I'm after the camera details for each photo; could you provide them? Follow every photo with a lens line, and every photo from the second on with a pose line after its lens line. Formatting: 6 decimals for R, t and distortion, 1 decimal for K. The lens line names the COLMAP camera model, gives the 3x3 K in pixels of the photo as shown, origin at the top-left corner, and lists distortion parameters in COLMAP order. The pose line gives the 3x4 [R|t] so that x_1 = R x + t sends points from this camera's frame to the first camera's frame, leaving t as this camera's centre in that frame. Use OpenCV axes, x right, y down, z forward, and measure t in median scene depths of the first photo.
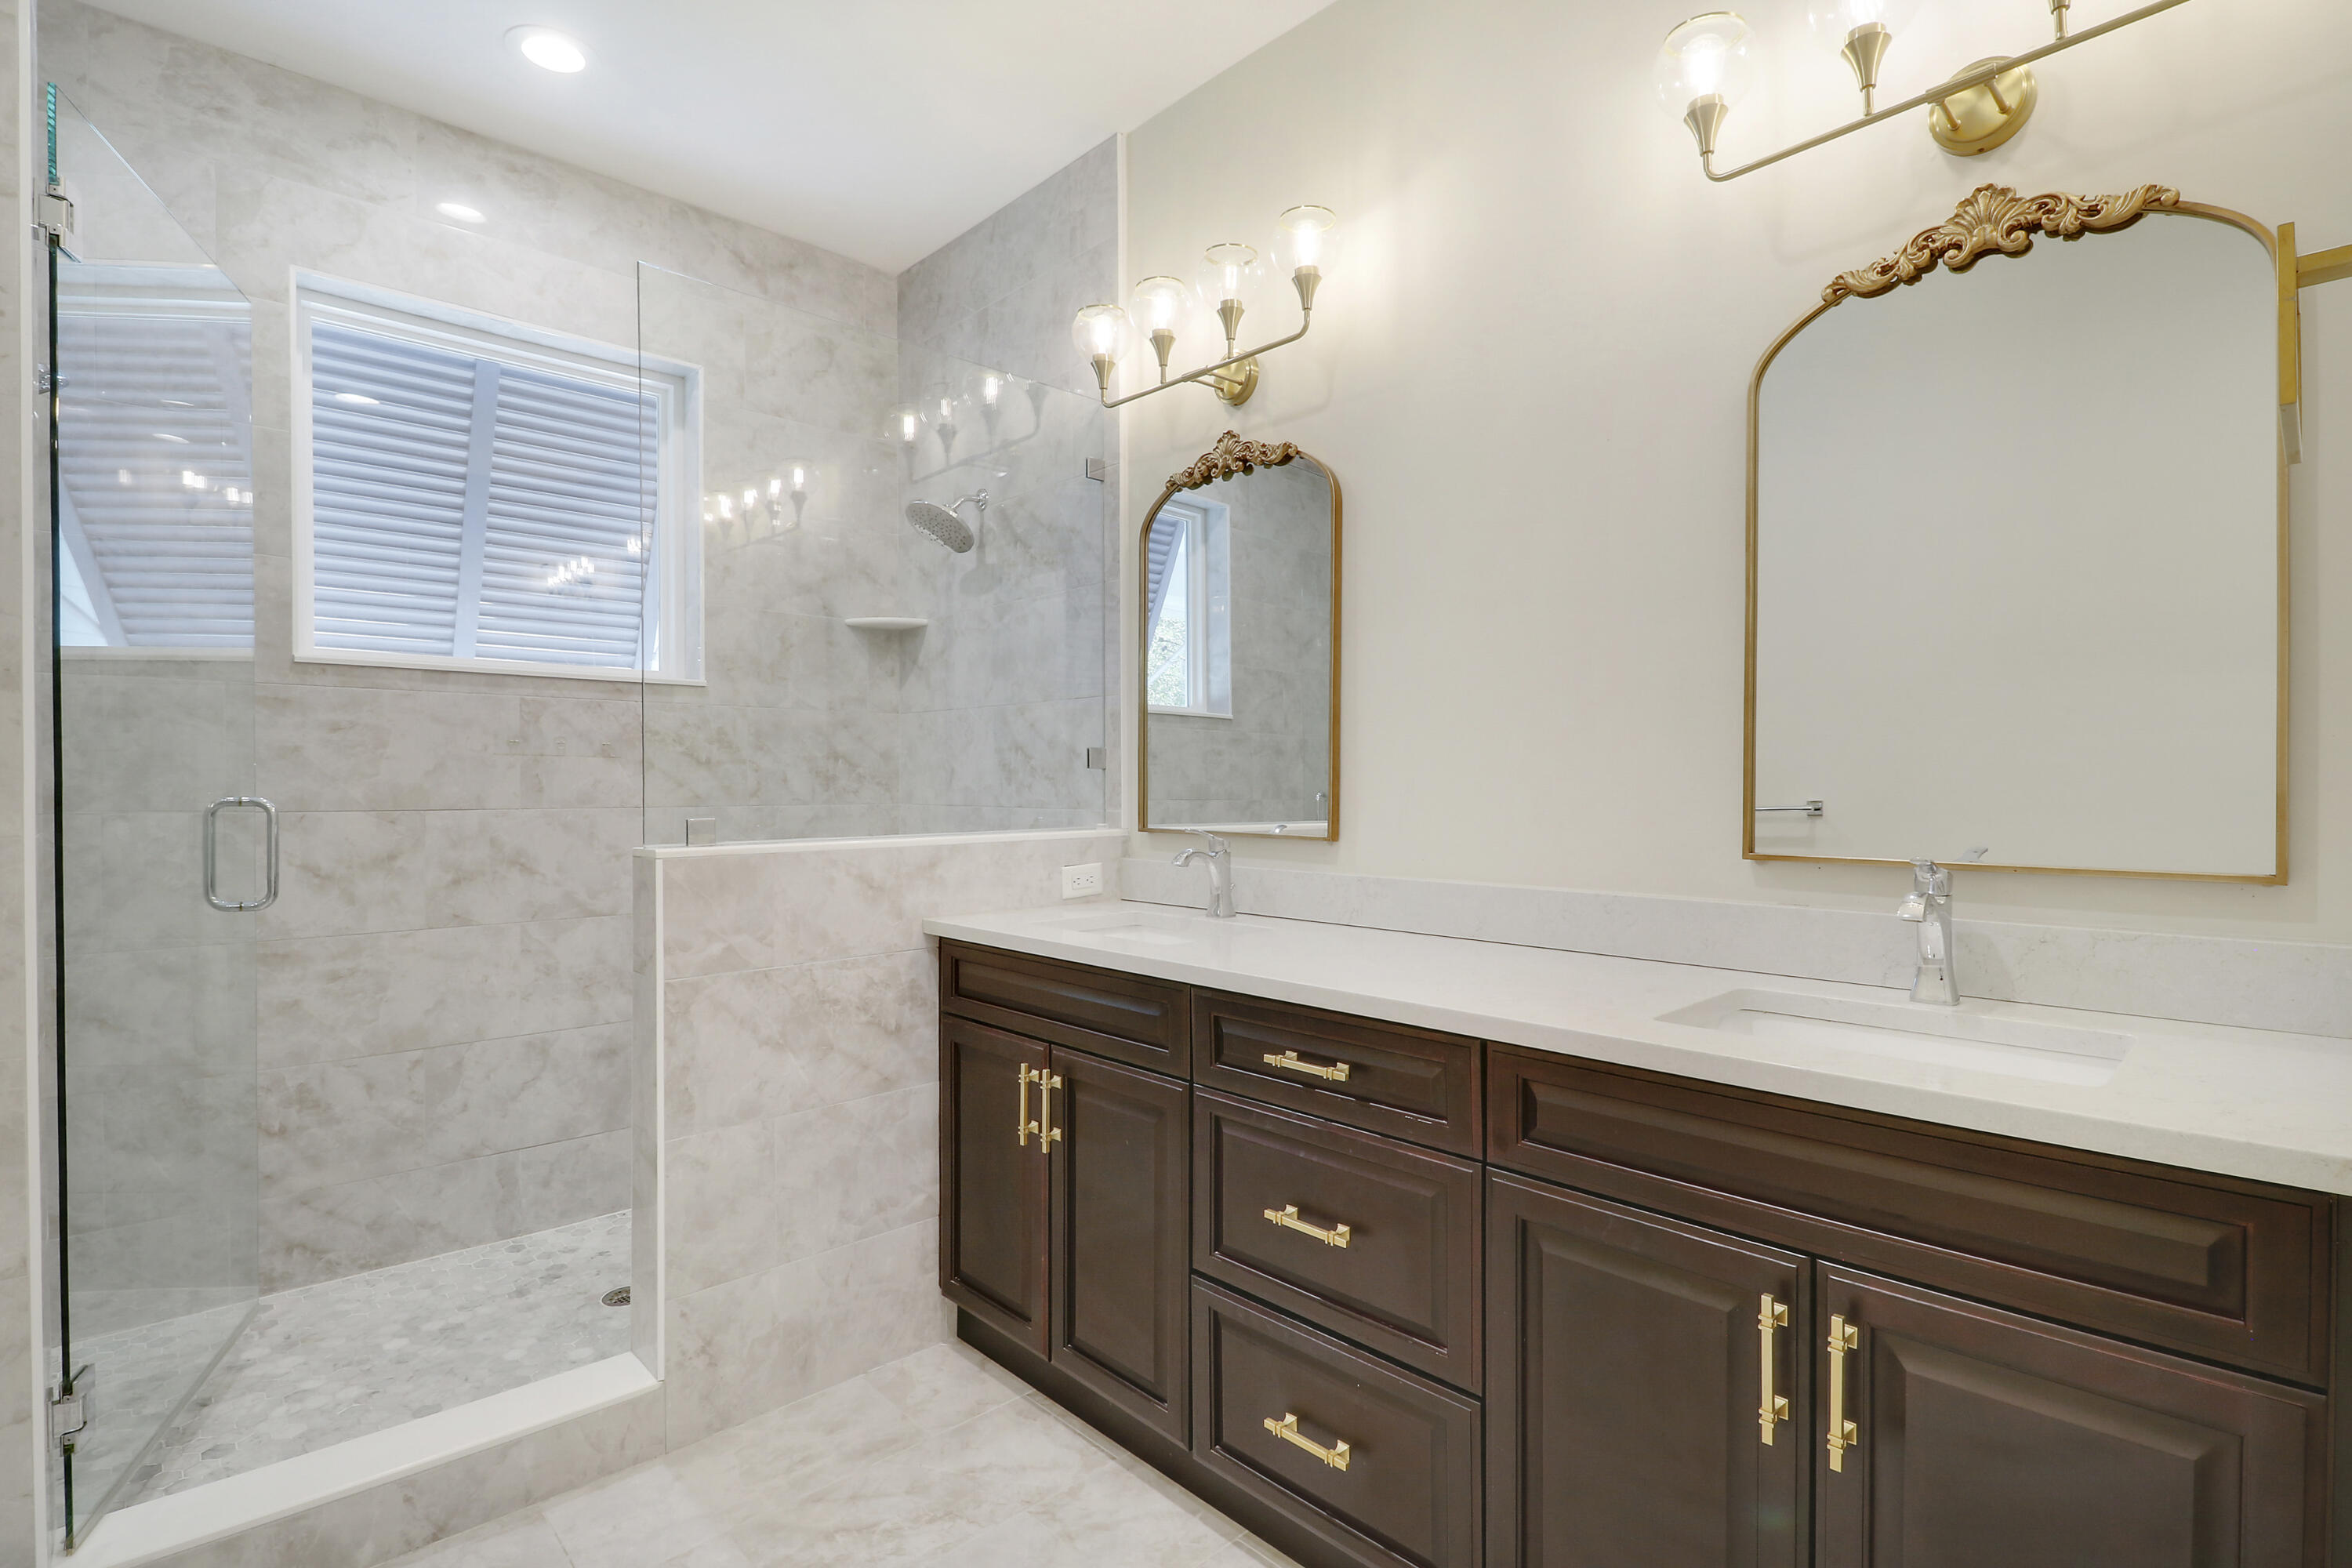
lens RADIAL K [[1133.2, 0, 1191.5], [0, 1133.2, 775.5], [0, 0, 1]] dist [0.001688, -0.000452]
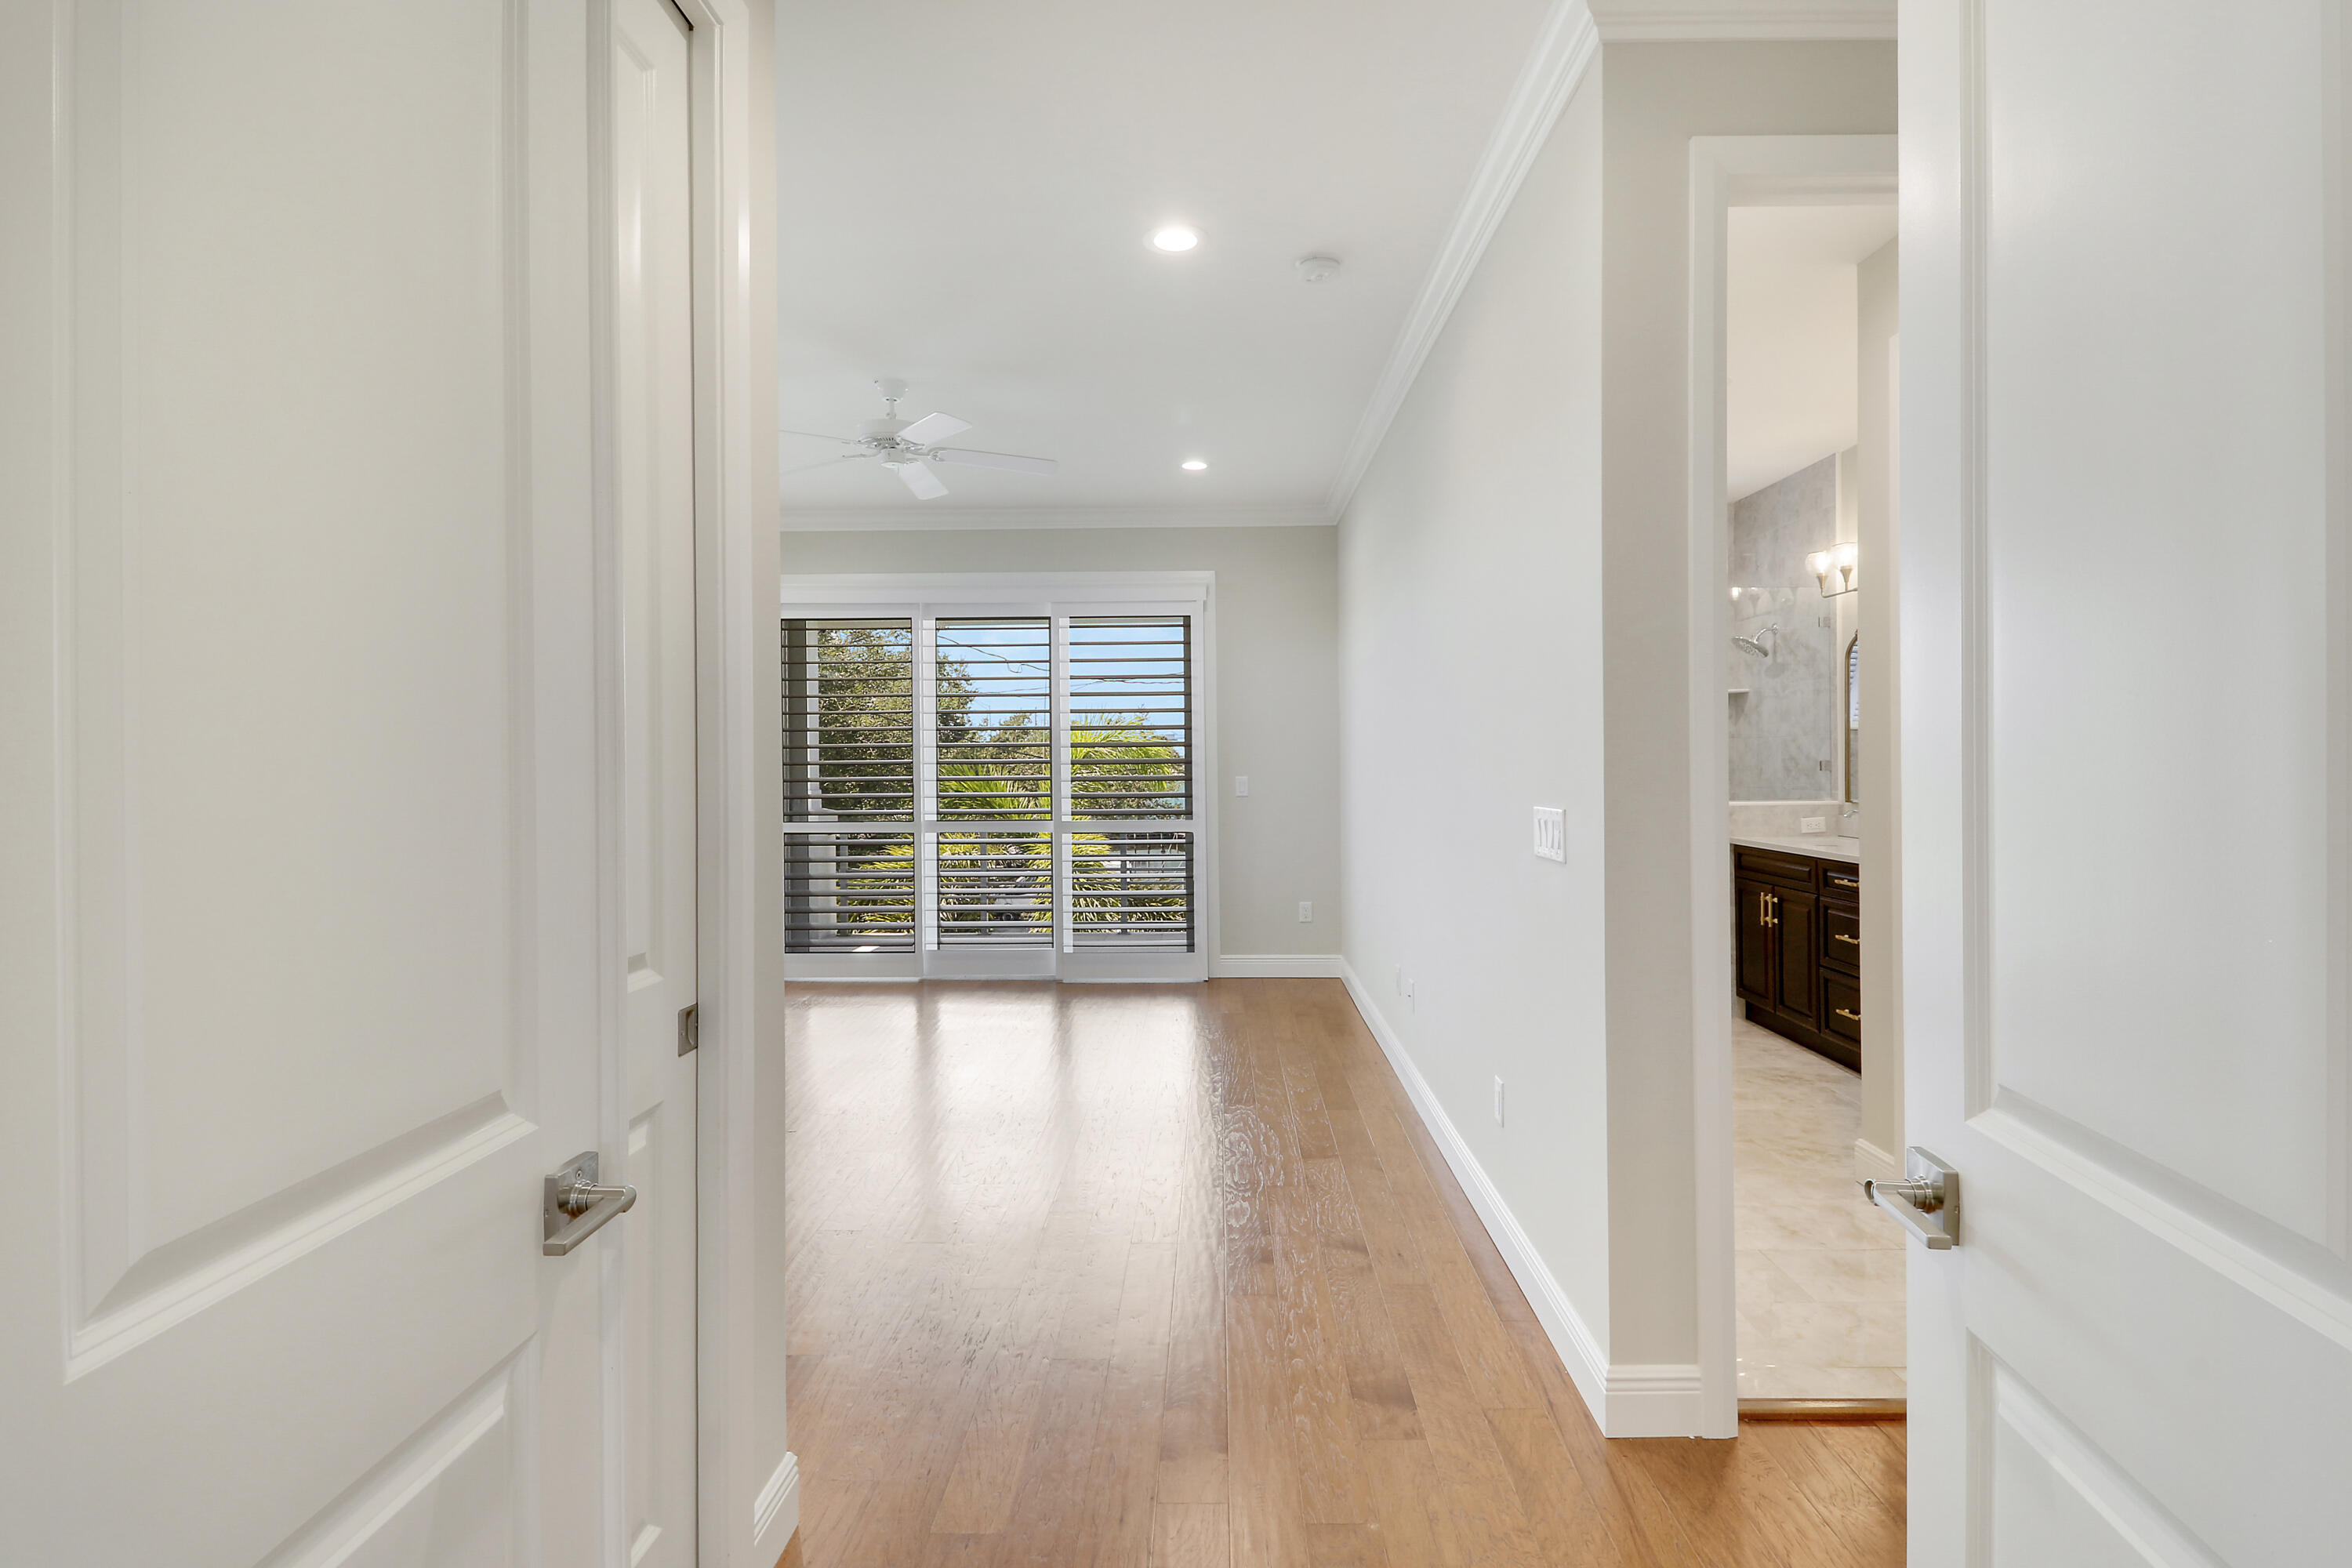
lens RADIAL K [[1133.2, 0, 1191.5], [0, 1133.2, 775.5], [0, 0, 1]] dist [0.001688, -0.000452]
pose [[0.719485, 0.001657, -0.694506, 0.509602], [0.014085, 0.999757, 0.016978, -0.048228], [0.694365, -0.021998, 0.719286, -1.246477]]
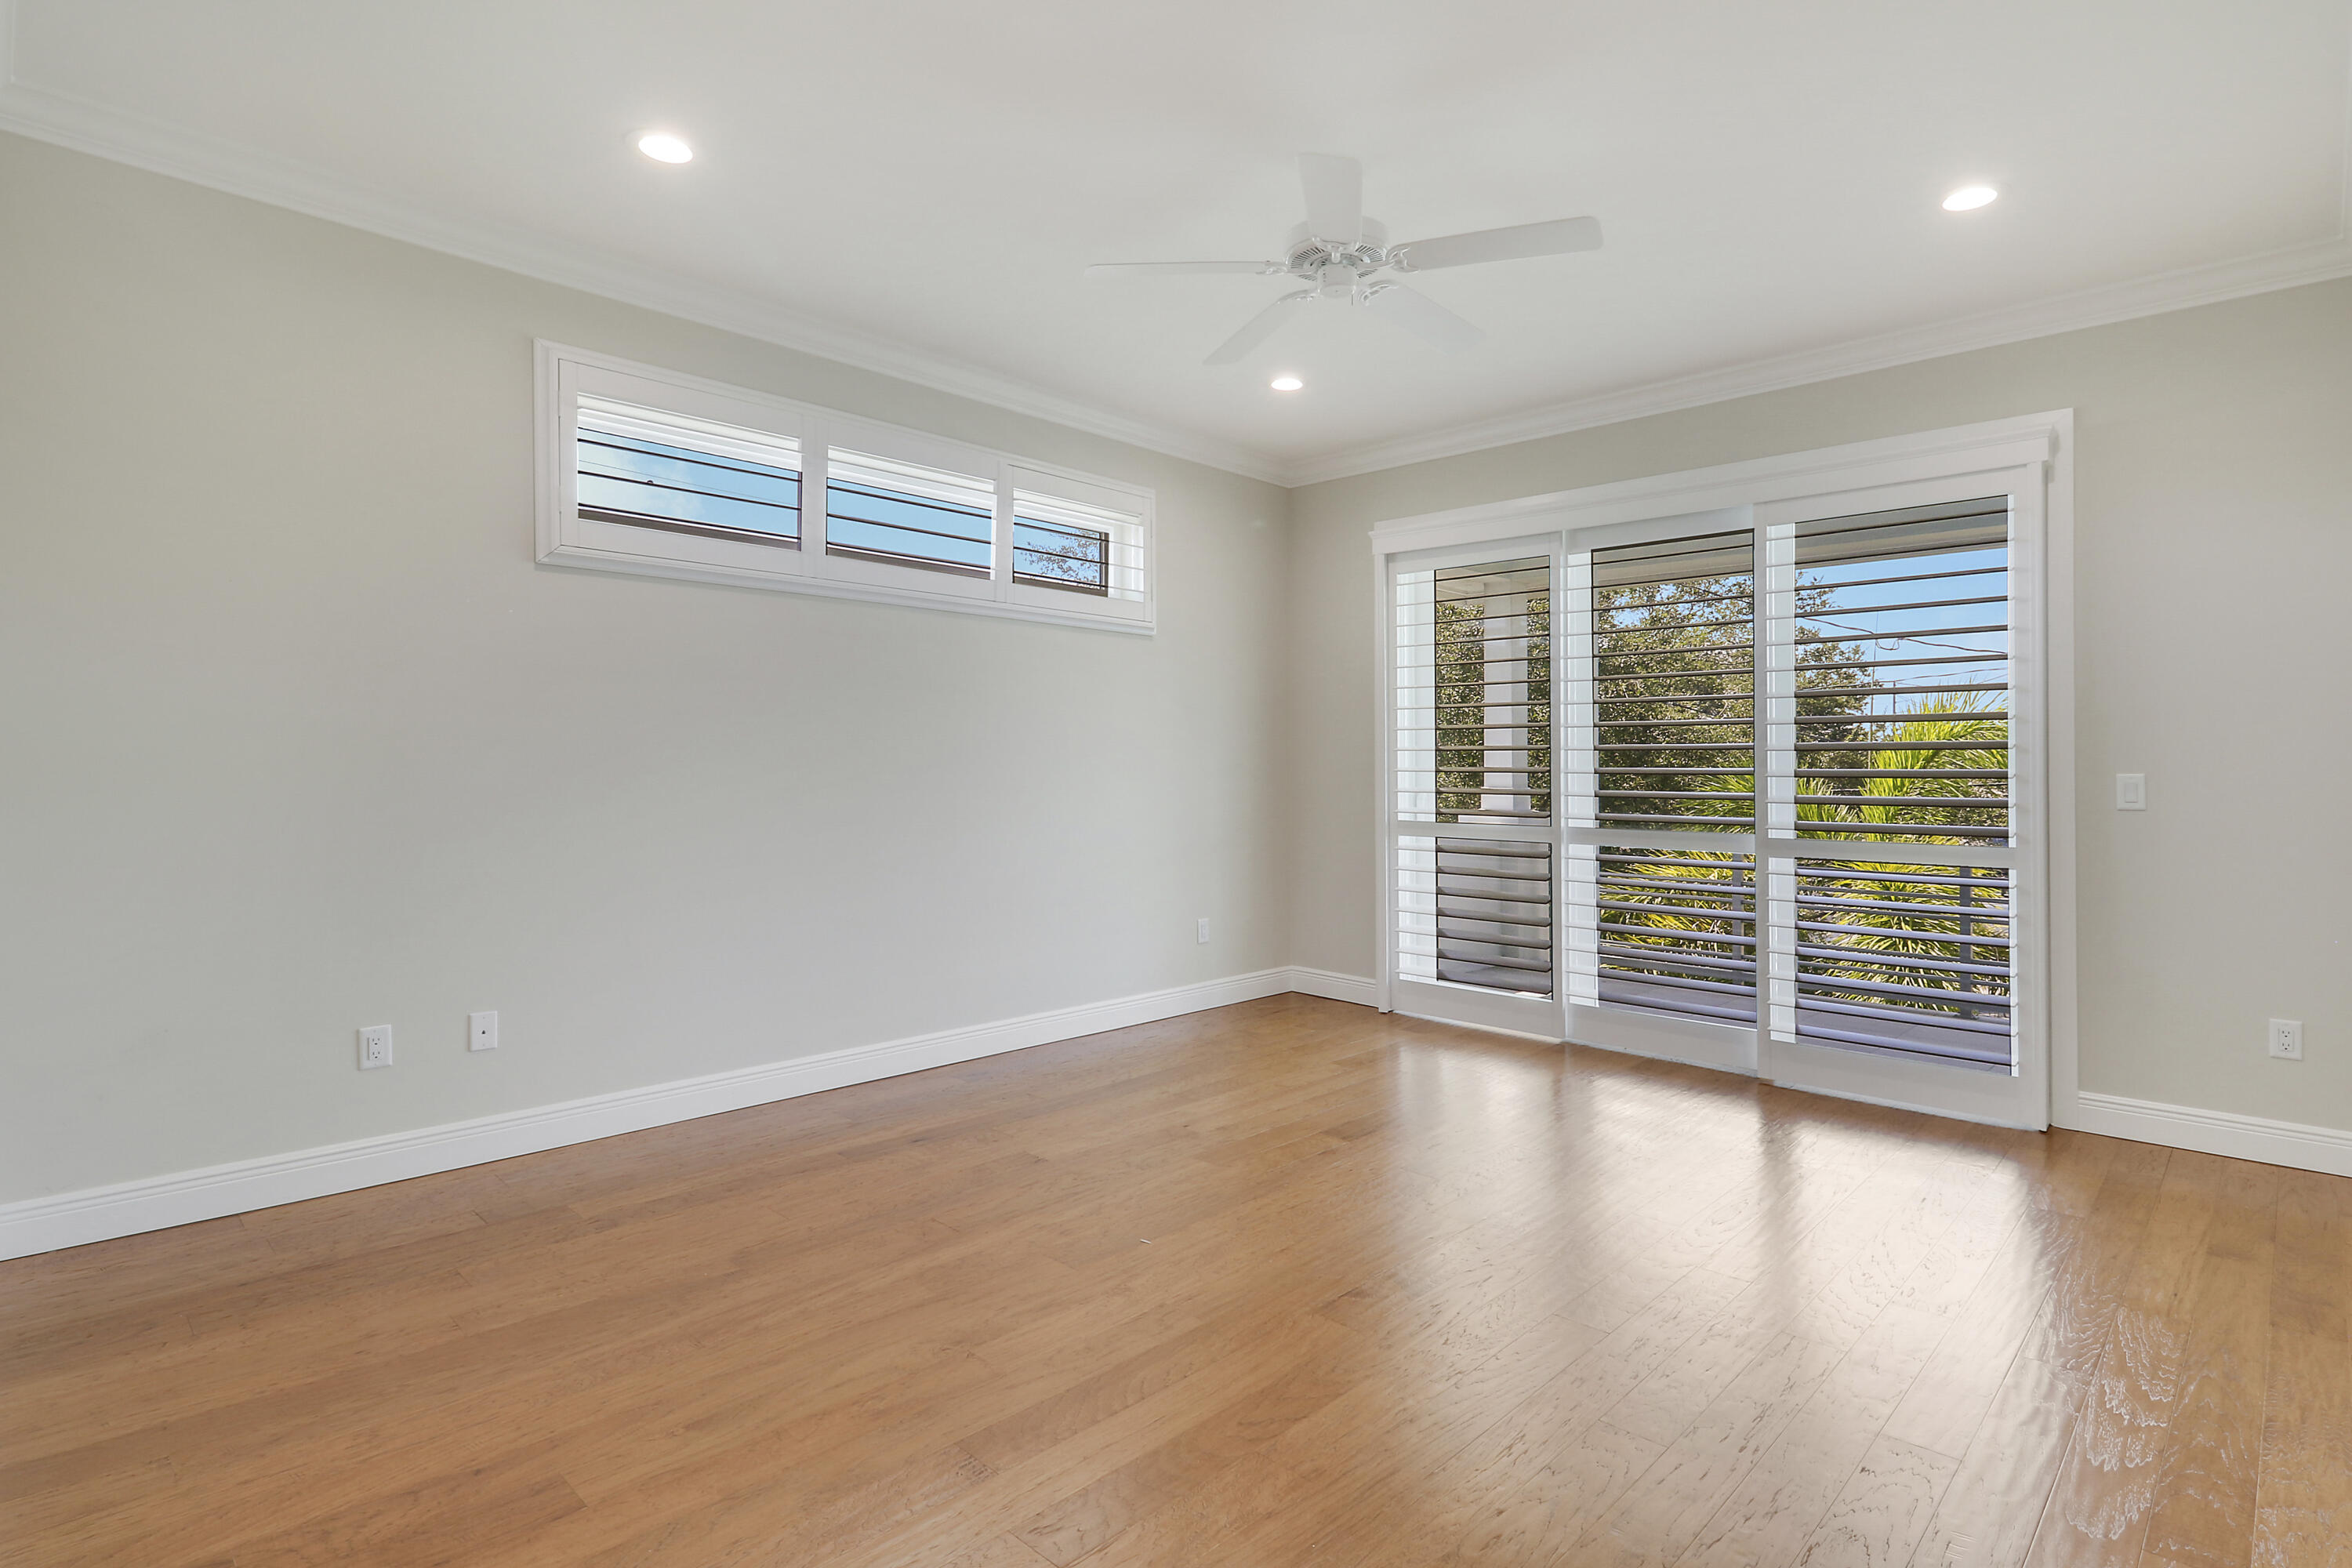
lens RADIAL K [[1165.1, 0, 1175.4], [0, 1165.1, 778.2], [0, 0, 1]] dist [0.001567, -0.000024]
pose [[0.048662, 0.005773, -0.998799, 0.256347], [0.001027, 0.999982, 0.005830, -0.013045], [0.998815, -0.001309, 0.048656, -0.702227]]
